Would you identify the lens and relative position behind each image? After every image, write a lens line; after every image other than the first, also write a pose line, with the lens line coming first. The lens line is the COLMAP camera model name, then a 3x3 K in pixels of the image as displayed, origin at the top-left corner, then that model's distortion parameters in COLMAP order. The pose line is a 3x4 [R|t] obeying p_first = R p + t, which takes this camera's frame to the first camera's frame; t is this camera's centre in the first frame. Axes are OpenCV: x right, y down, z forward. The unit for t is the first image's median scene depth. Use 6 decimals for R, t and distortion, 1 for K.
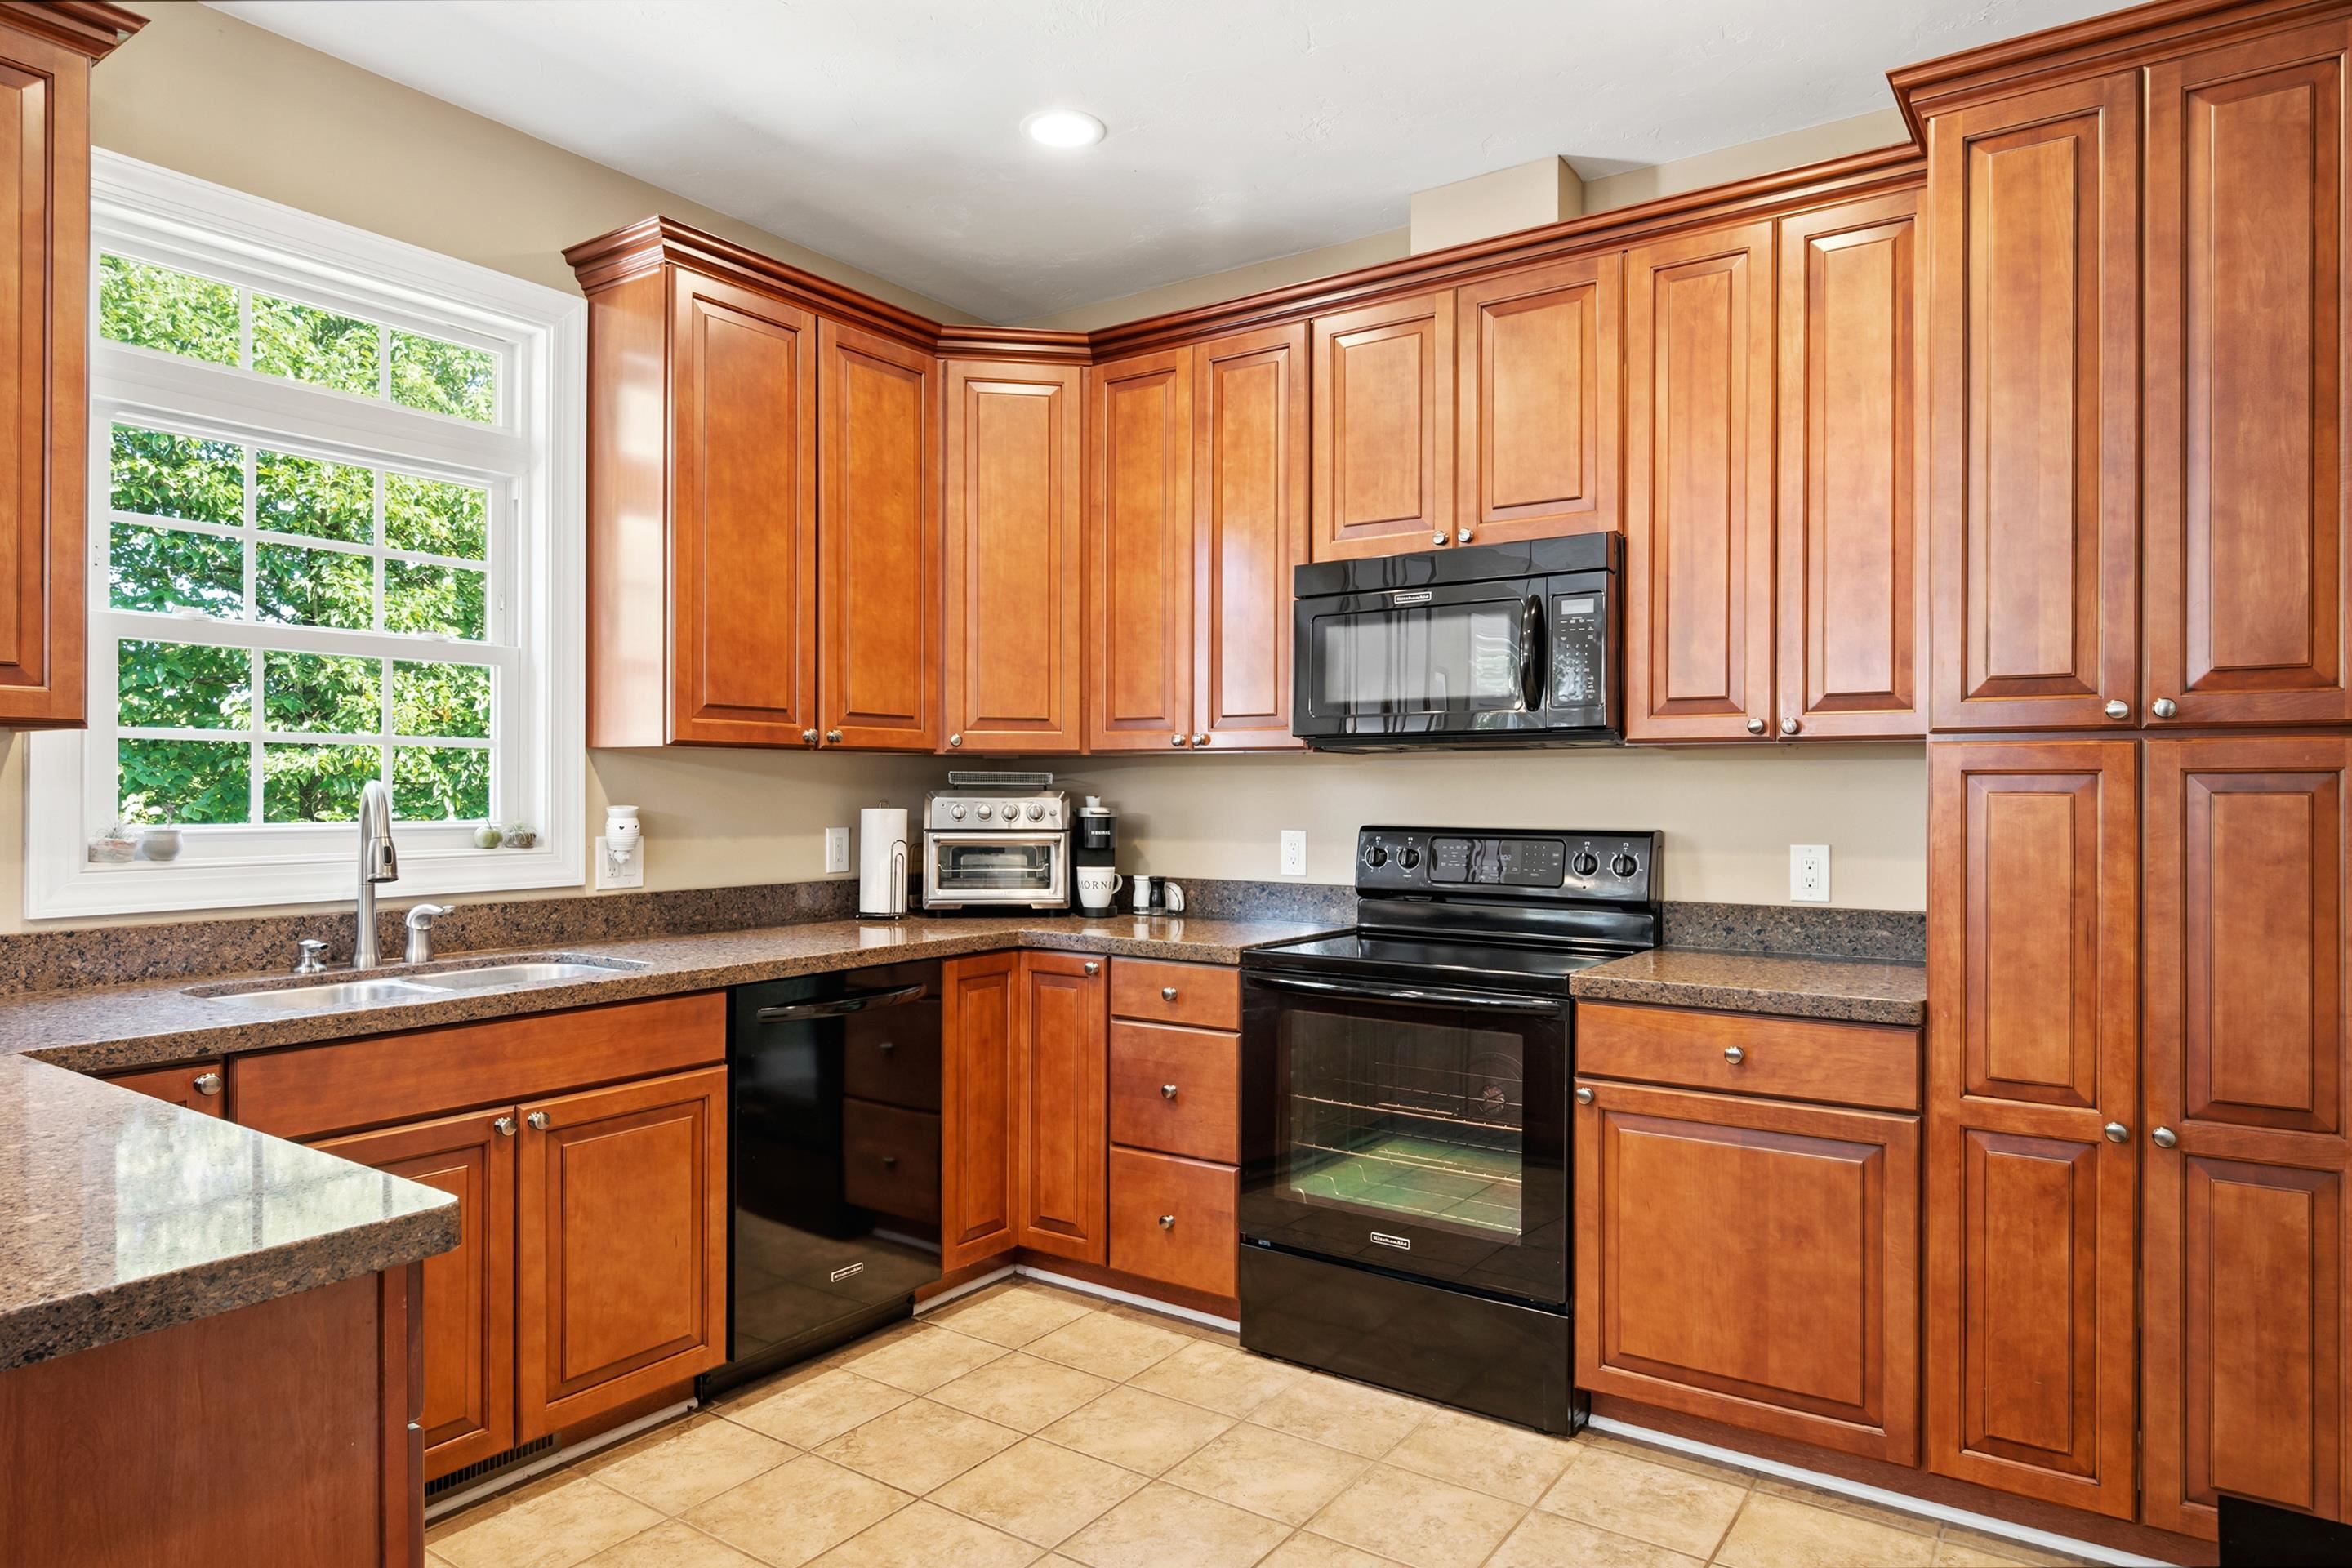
lens RADIAL K [[1400.4, 0, 1156.0], [0, 1400.4, 796.6], [0, 0, 1]] dist [0.001624, -0.007539]
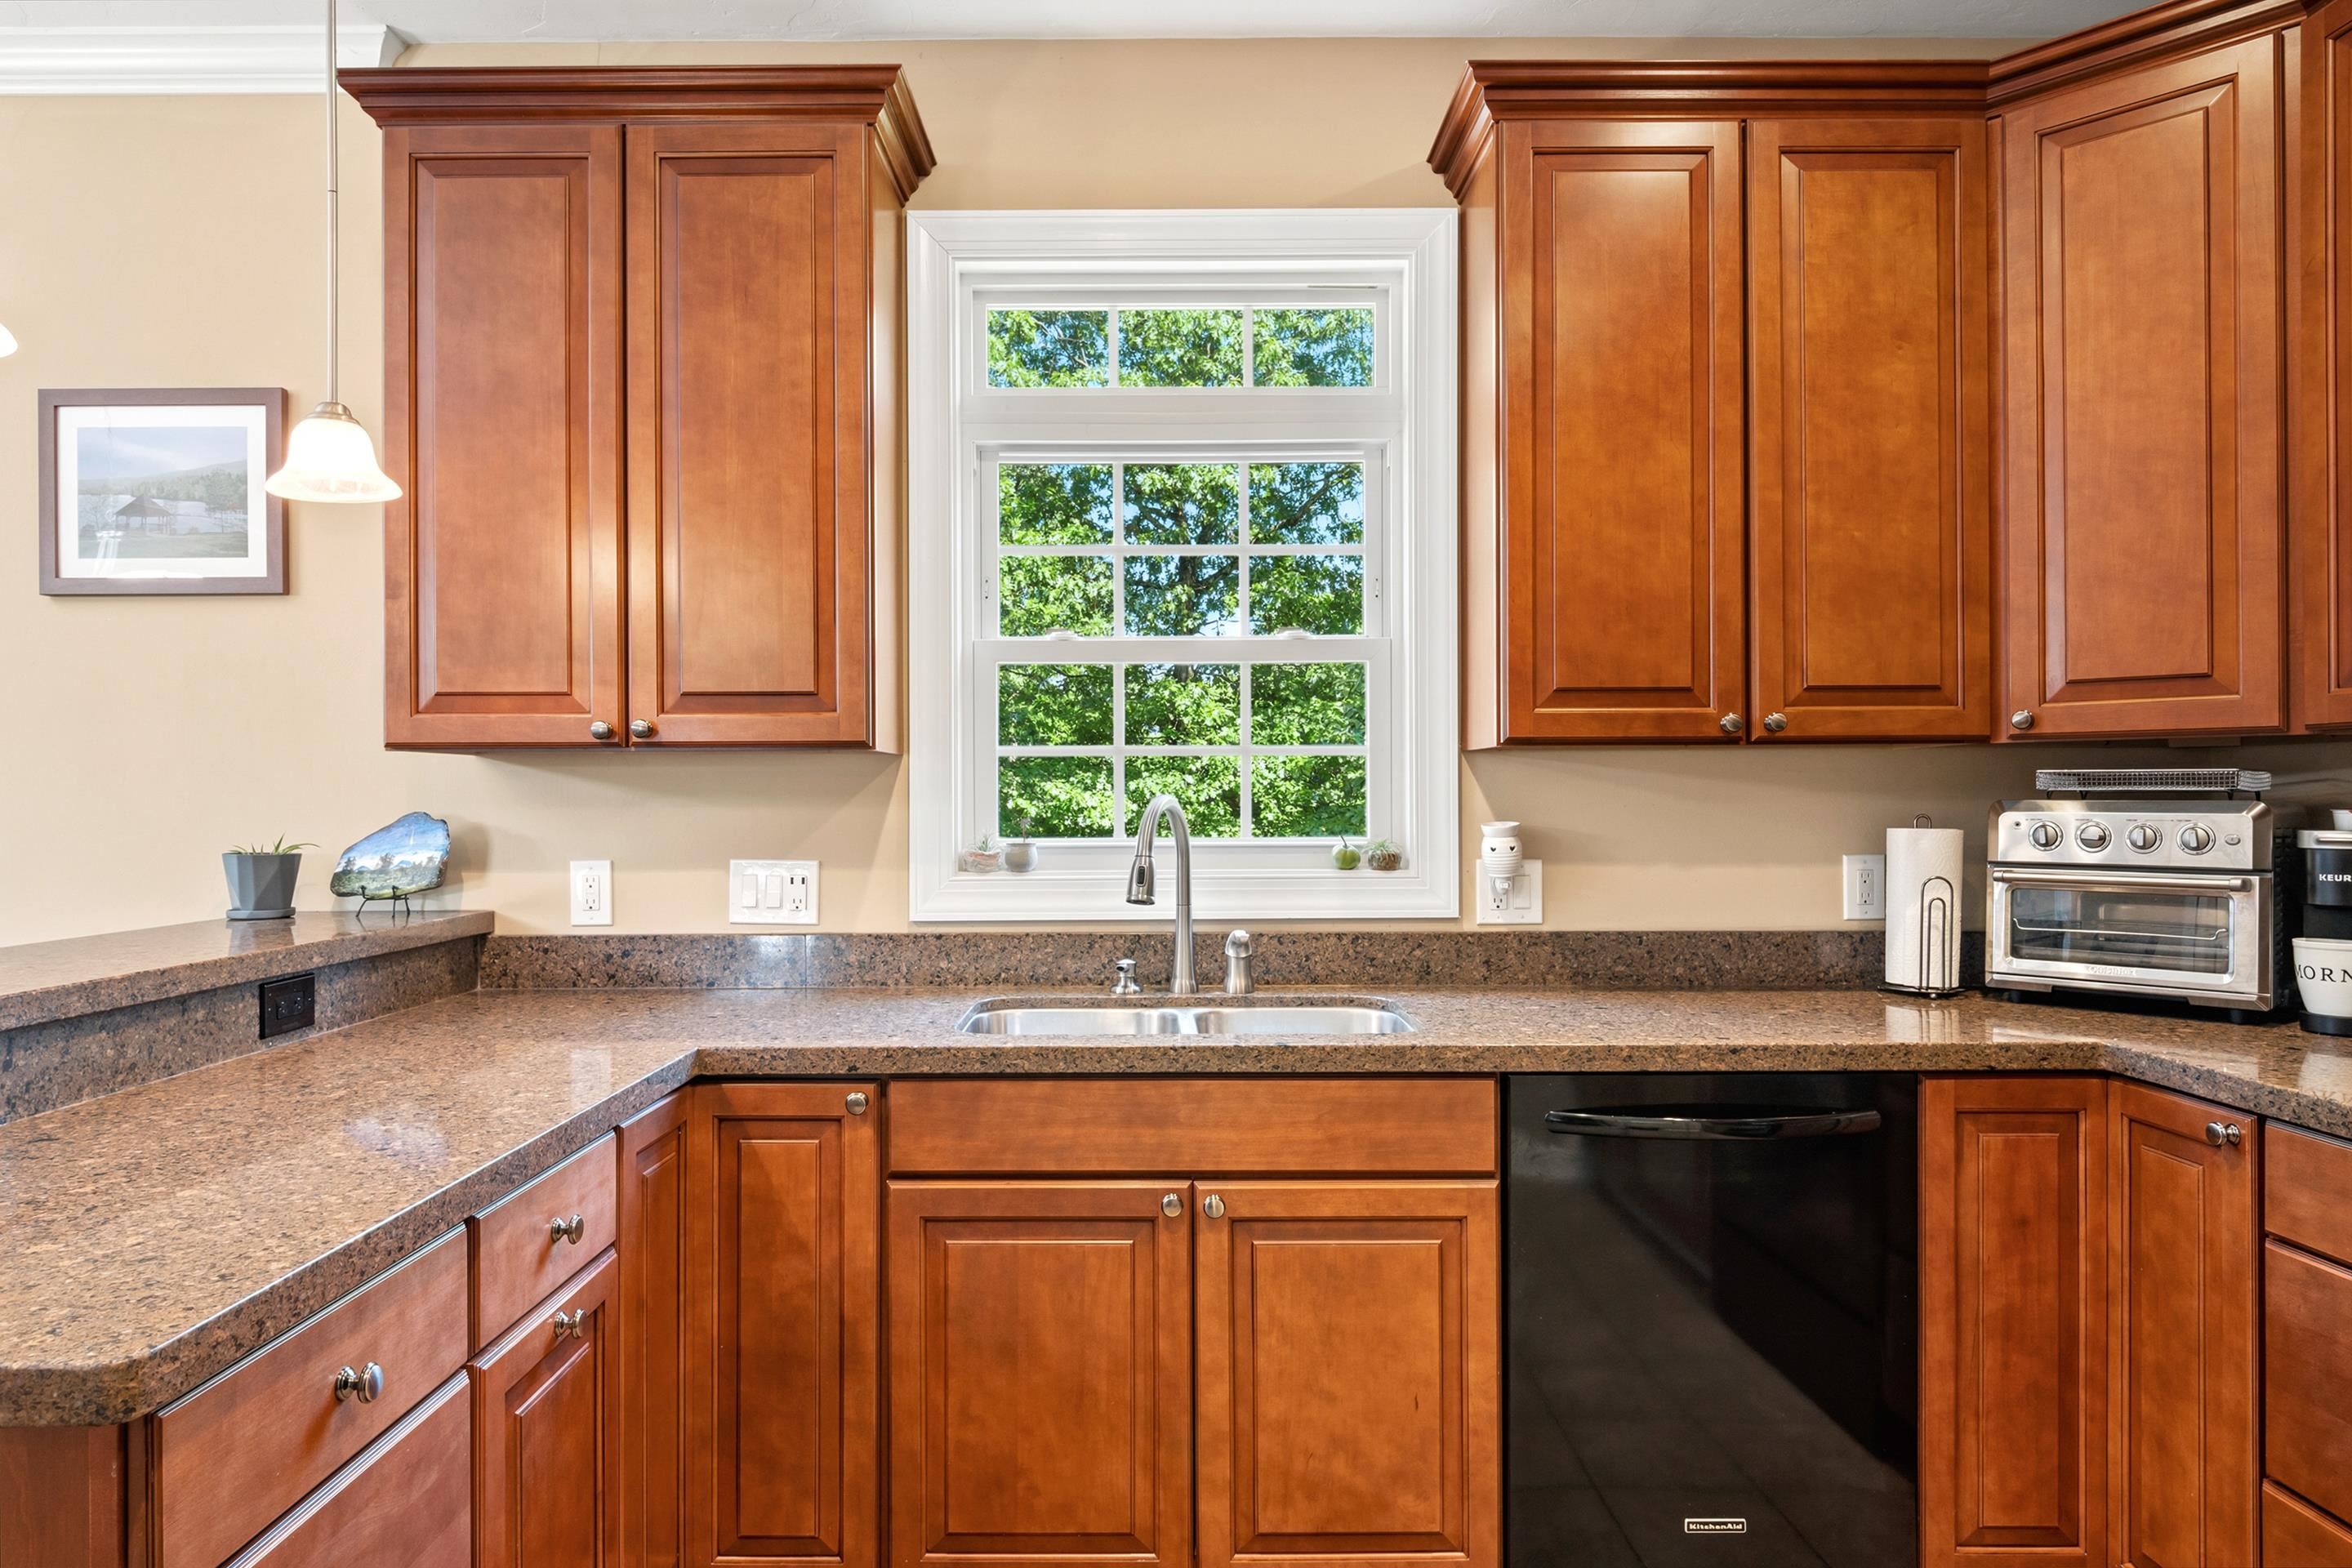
lens RADIAL K [[1400.4, 0, 1156.0], [0, 1400.4, 796.6], [0, 0, 1]] dist [0.001624, -0.007539]
pose [[0.575713, -0.005632, -0.817632, 0.168189], [0.001481, 0.999982, -0.005845, -0.003657], [0.817650, 0.002154, 0.575711, 0.389692]]
